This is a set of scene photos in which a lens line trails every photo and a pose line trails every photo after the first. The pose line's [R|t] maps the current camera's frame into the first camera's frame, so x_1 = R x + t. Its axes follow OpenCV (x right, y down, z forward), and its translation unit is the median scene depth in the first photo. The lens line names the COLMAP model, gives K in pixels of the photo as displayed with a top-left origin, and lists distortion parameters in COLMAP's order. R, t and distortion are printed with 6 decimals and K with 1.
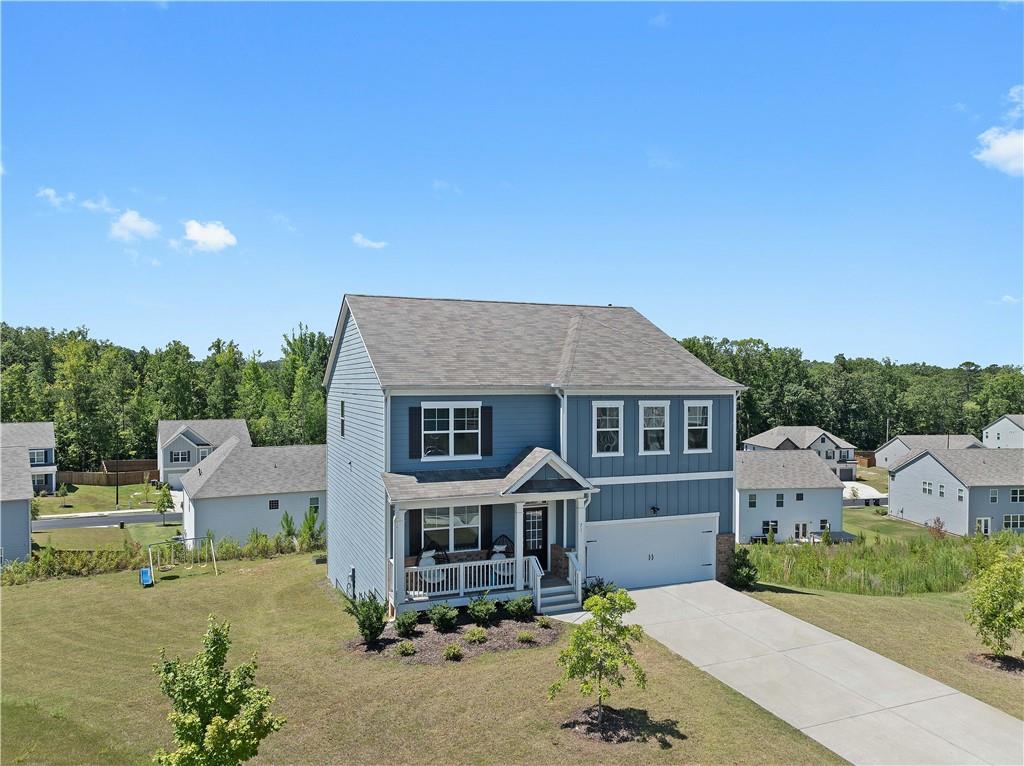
lens RADIAL K [[718.1, 0, 495.7], [0, 718.1, 384.8], [0, 0, 1]] dist [-0.022209, -0.003196]
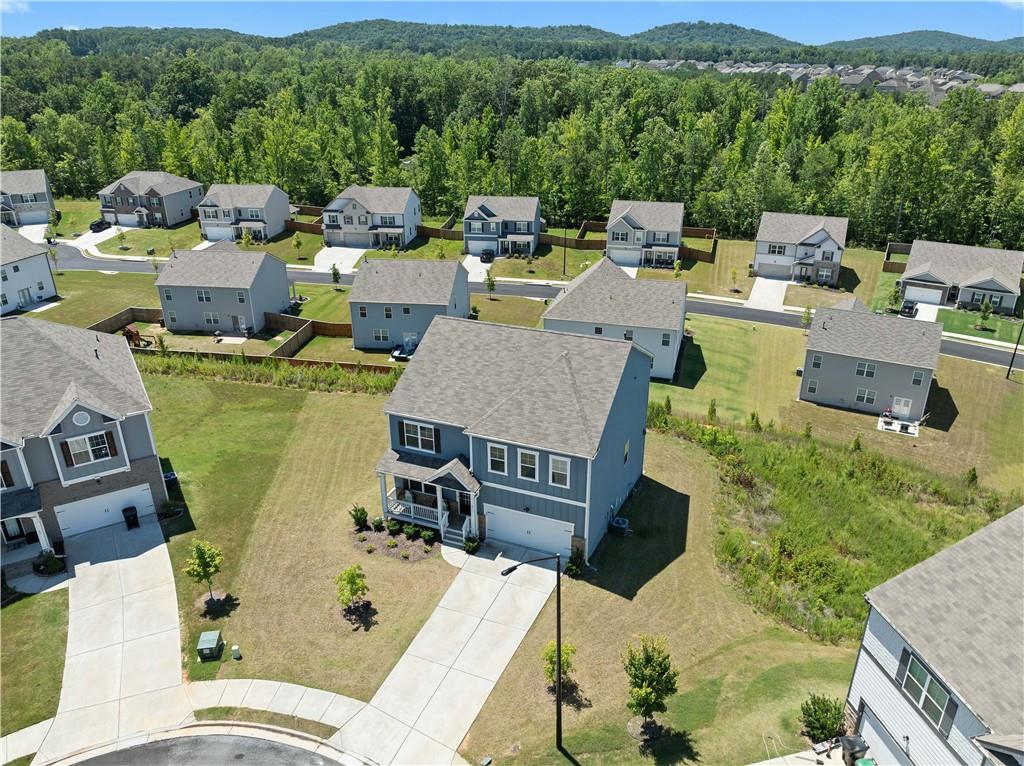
lens RADIAL K [[718.1, 0, 509.1], [0, 718.1, 379.3], [0, 0, 1]] dist [-0.022209, -0.003196]
pose [[0.727982, 0.268540, -0.630816, 1.165988], [0.007730, 0.916824, 0.399217, -0.763240], [0.685553, -0.295499, 0.665355, -0.021467]]
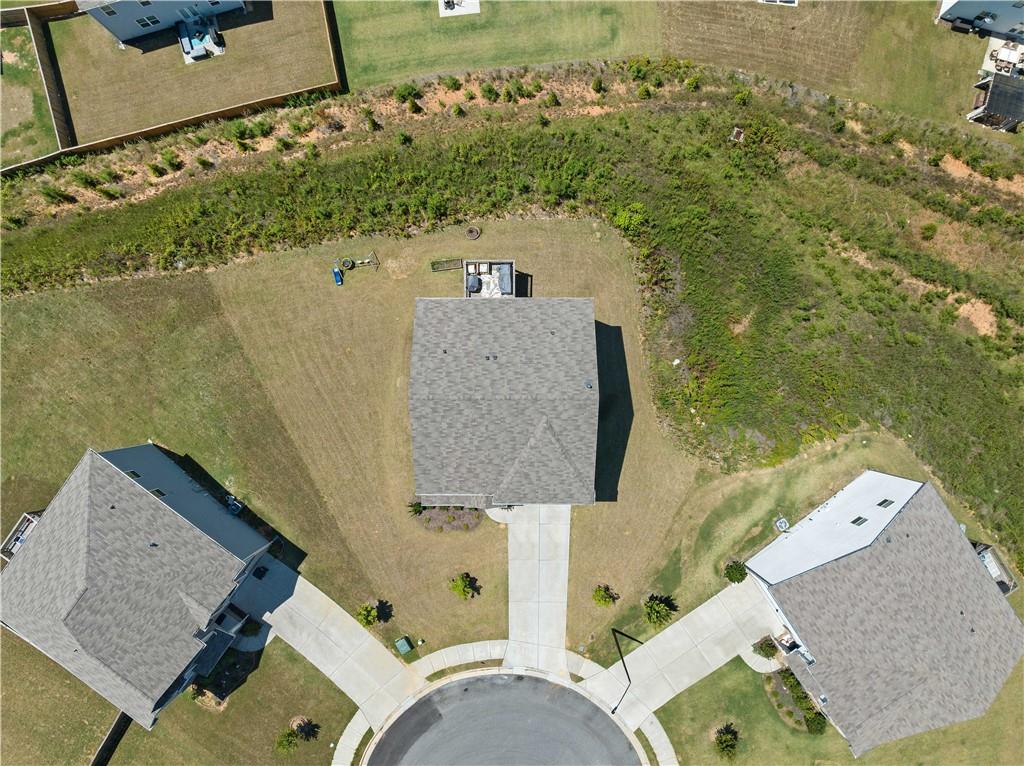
lens RADIAL K [[718.1, 0, 501.2], [0, 718.1, 356.2], [0, 0, 1]] dist [-0.022209, -0.003196]
pose [[0.936168, 0.350085, -0.032096, 0.022977], [0.019327, 0.039907, 0.999016, -2.191966], [0.351022, -0.935867, 0.030594, 1.325700]]
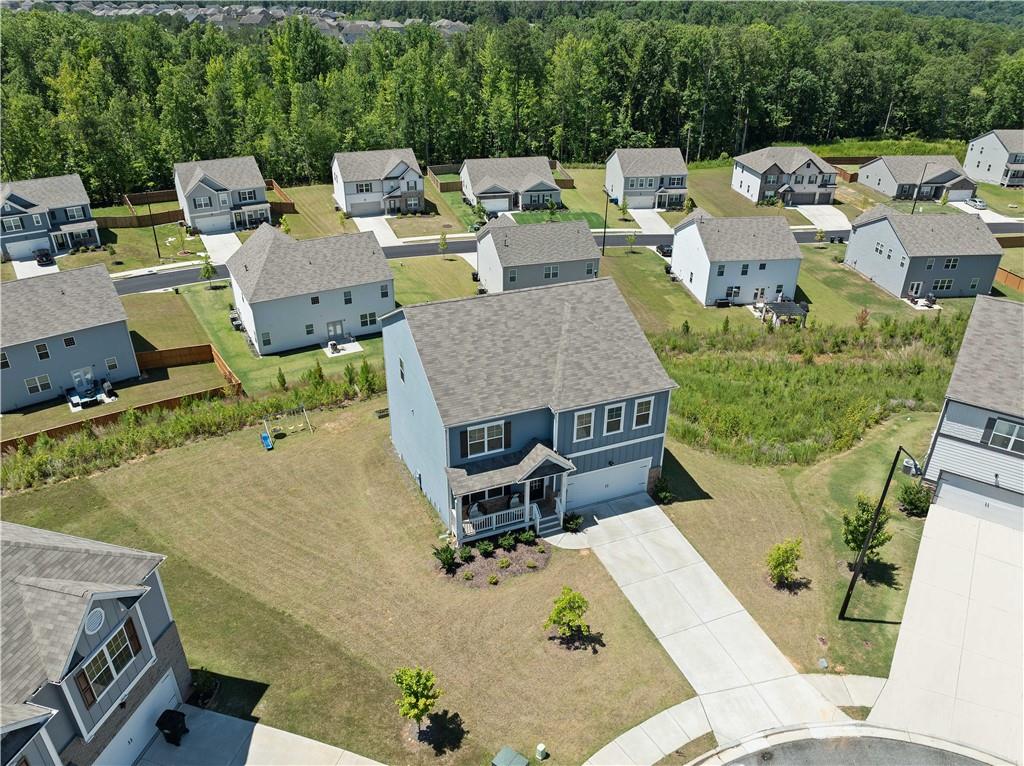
lens RADIAL K [[718.1, 0, 494.4], [0, 718.1, 369.7], [0, 0, 1]] dist [-0.022209, -0.003196]
pose [[0.999946, -0.009604, 0.003842, -0.045045], [0.006782, 0.889176, 0.457515, -0.771443], [-0.007810, -0.457464, 0.889194, -0.344685]]
